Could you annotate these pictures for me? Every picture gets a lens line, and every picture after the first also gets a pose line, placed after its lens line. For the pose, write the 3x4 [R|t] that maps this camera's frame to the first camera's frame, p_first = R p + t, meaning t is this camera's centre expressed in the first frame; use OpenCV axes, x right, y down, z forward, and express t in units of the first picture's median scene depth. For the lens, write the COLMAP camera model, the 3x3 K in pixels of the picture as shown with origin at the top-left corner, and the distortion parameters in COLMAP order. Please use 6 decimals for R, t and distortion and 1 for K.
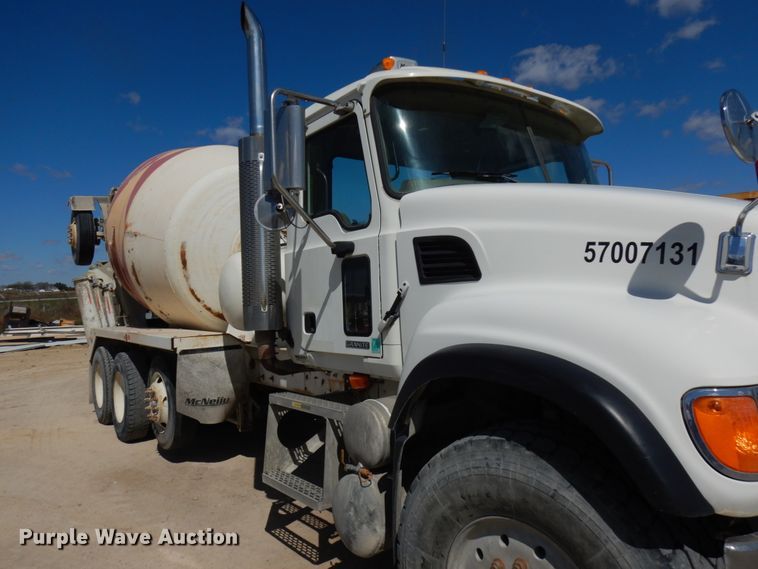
lens RADIAL K [[542.3, 0, 379.0], [0, 542.3, 284.5], [0, 0, 1]] dist [0.007800, -0.003797]
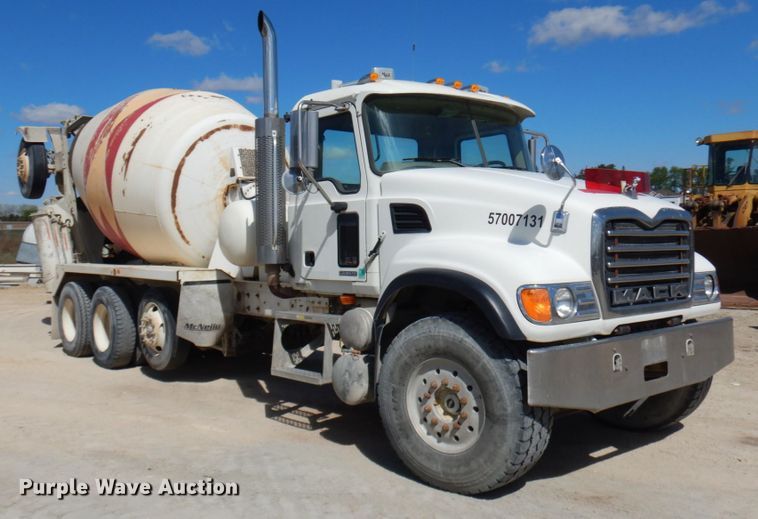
lens RADIAL K [[694.1, 0, 378.3], [0, 694.1, 274.0], [0, 0, 1]] dist [0.253509, 0.000309]
pose [[0.995936, 0.019794, 0.087856, -0.121764], [-0.025725, 0.997428, 0.066894, -0.014443], [-0.086306, -0.068882, 0.993885, -0.860120]]
